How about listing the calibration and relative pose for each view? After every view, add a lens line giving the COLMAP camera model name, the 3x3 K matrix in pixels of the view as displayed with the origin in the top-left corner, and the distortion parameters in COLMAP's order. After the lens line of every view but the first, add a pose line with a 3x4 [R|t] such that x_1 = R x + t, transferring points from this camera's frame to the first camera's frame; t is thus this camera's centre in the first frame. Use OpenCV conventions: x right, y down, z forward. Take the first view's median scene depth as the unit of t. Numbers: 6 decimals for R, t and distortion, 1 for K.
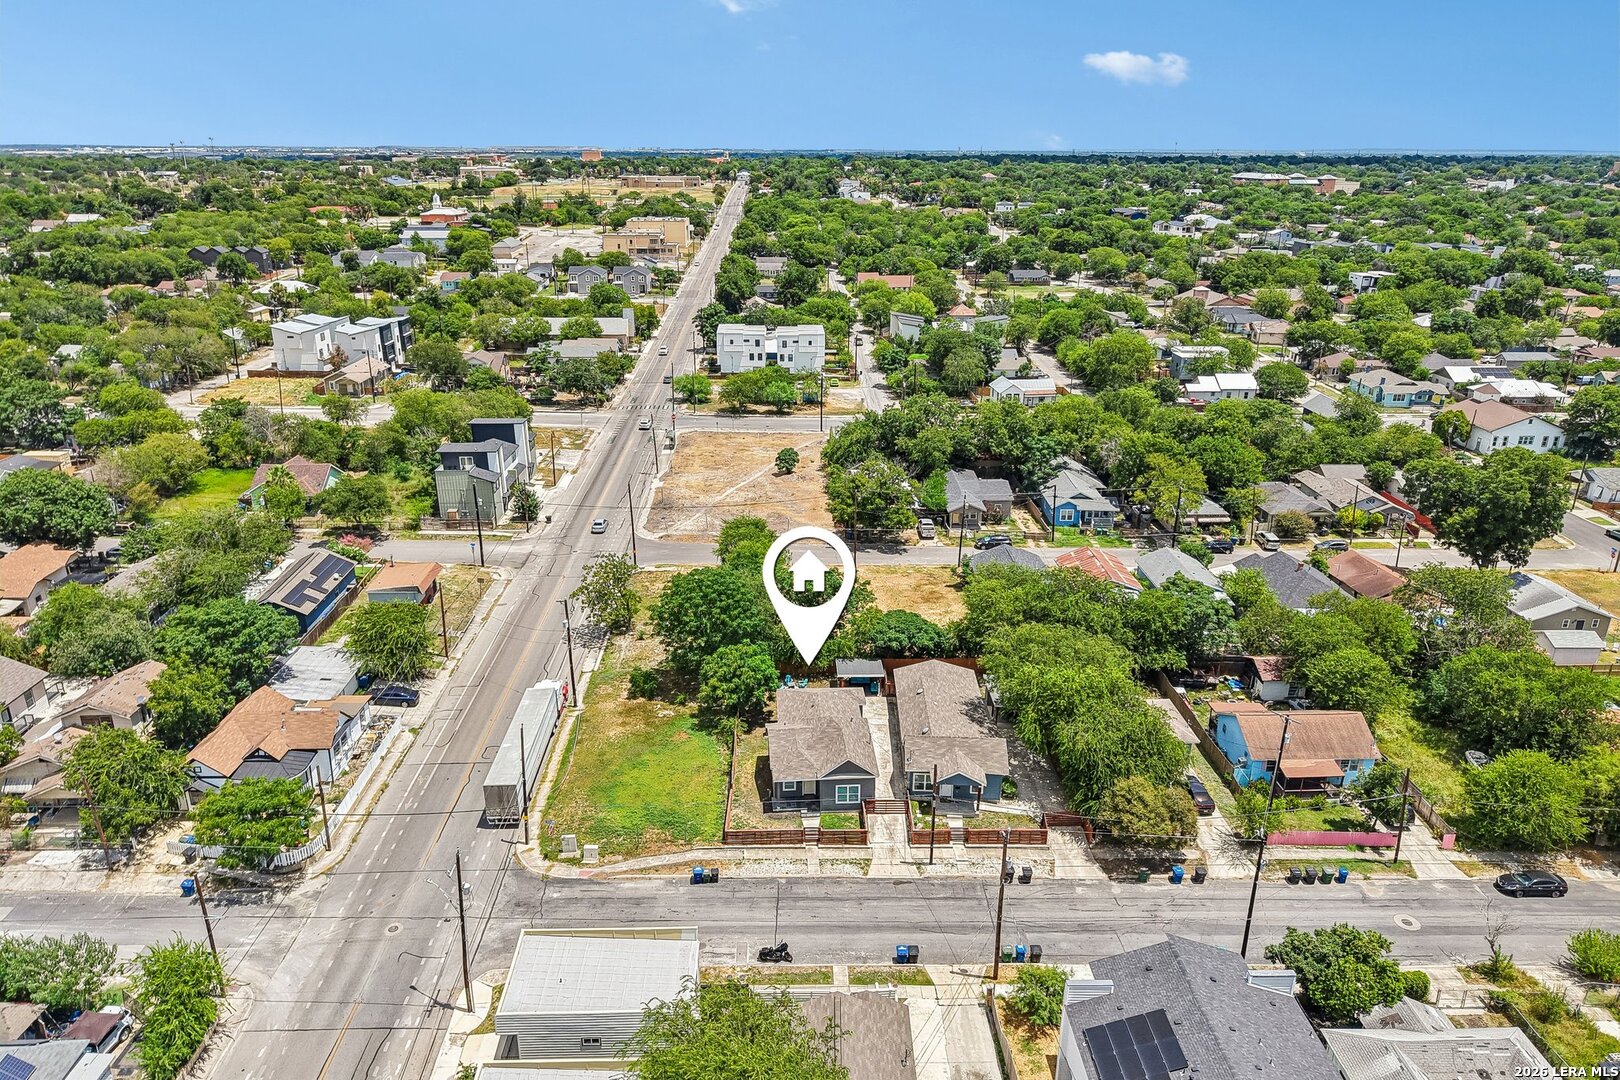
lens RADIAL K [[1075.1, 0, 810.0], [0, 1075.1, 540.0], [0, 0, 1]] dist [0.060864, -0.086598]
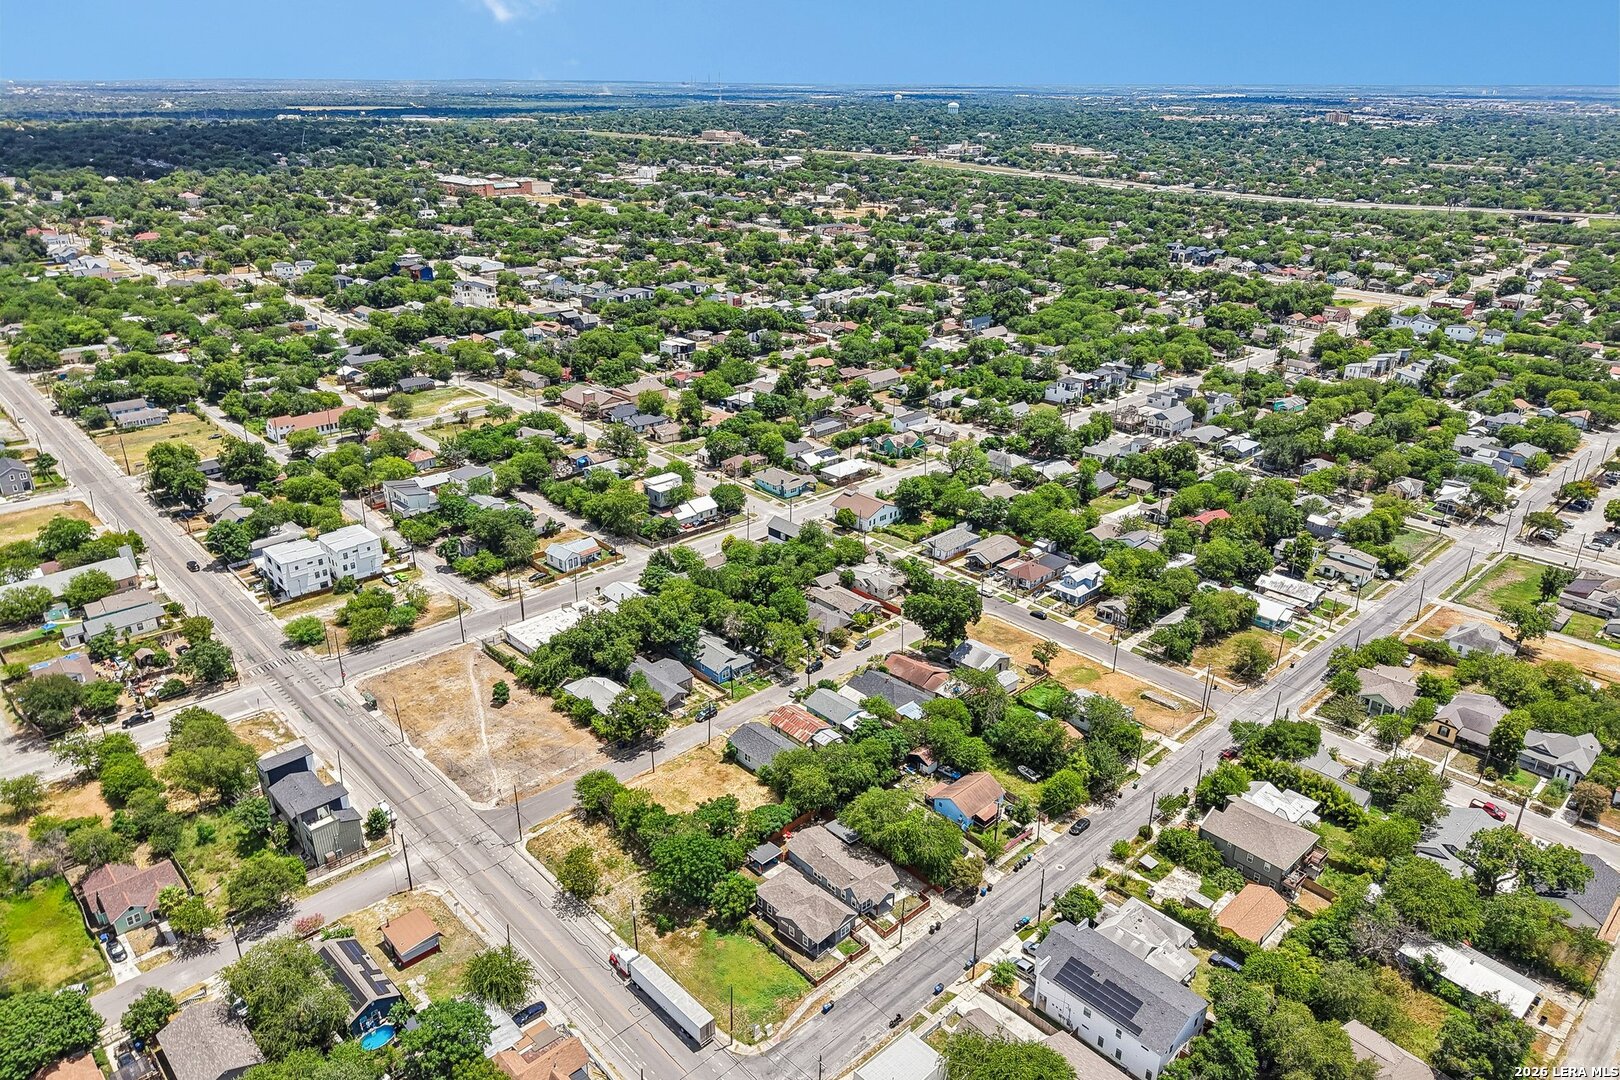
lens RADIAL K [[1070.7, 0, 810.0], [0, 1070.7, 540.0], [0, 0, 1]] dist [0.105069, -0.242252]
pose [[0.745700, -0.260338, 0.613316, -0.554375], [0.225875, 0.964772, 0.134892, -0.386137], [-0.626827, 0.037944, 0.778234, -0.257494]]
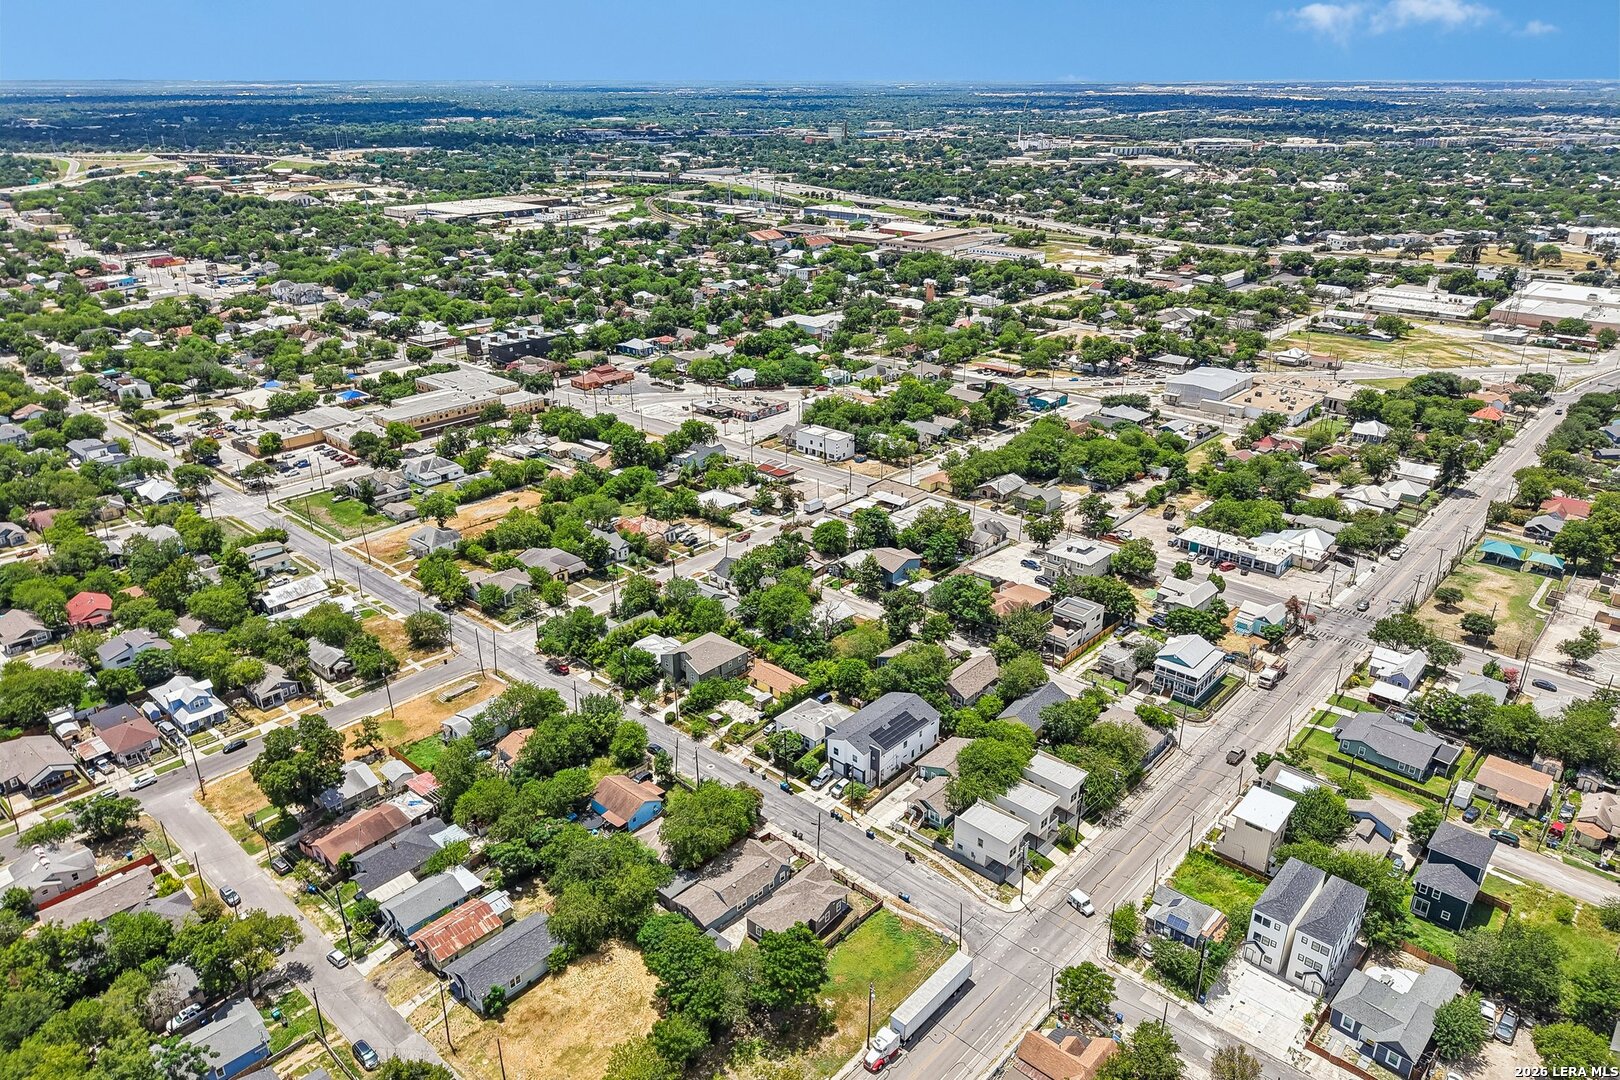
lens RADIAL K [[1079.8, 0, 810.0], [0, 1079.8, 540.0], [0, 0, 1]] dist [0.027497, -0.029208]
pose [[-0.723513, -0.274438, 0.633414, -0.584623], [0.232168, 0.767387, 0.597675, -0.809939], [-0.650098, 0.579484, -0.491498, 0.908841]]
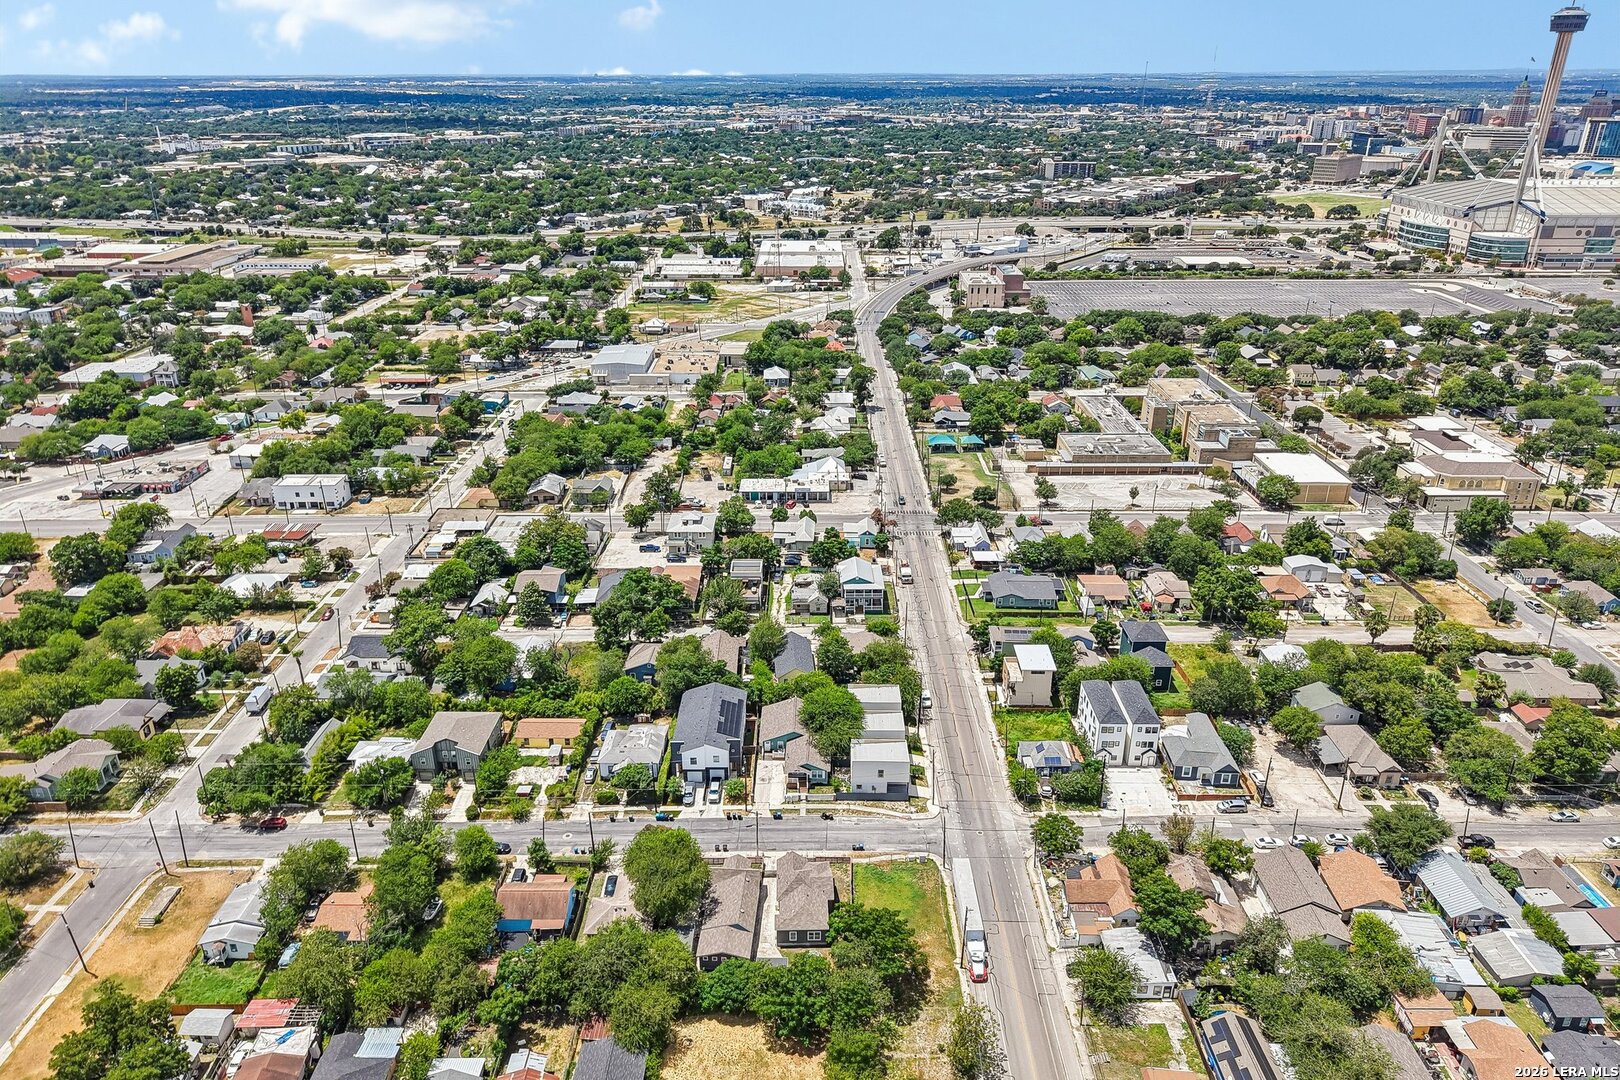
lens RADIAL K [[1079.8, 0, 810.0], [0, 1079.8, 540.0], [0, 0, 1]] dist [0.027497, -0.029208]
pose [[-0.999528, -0.015642, 0.026443, -0.023650], [0.006713, 0.728690, 0.684811, -0.890042], [-0.029980, 0.684665, -0.728241, 1.140666]]
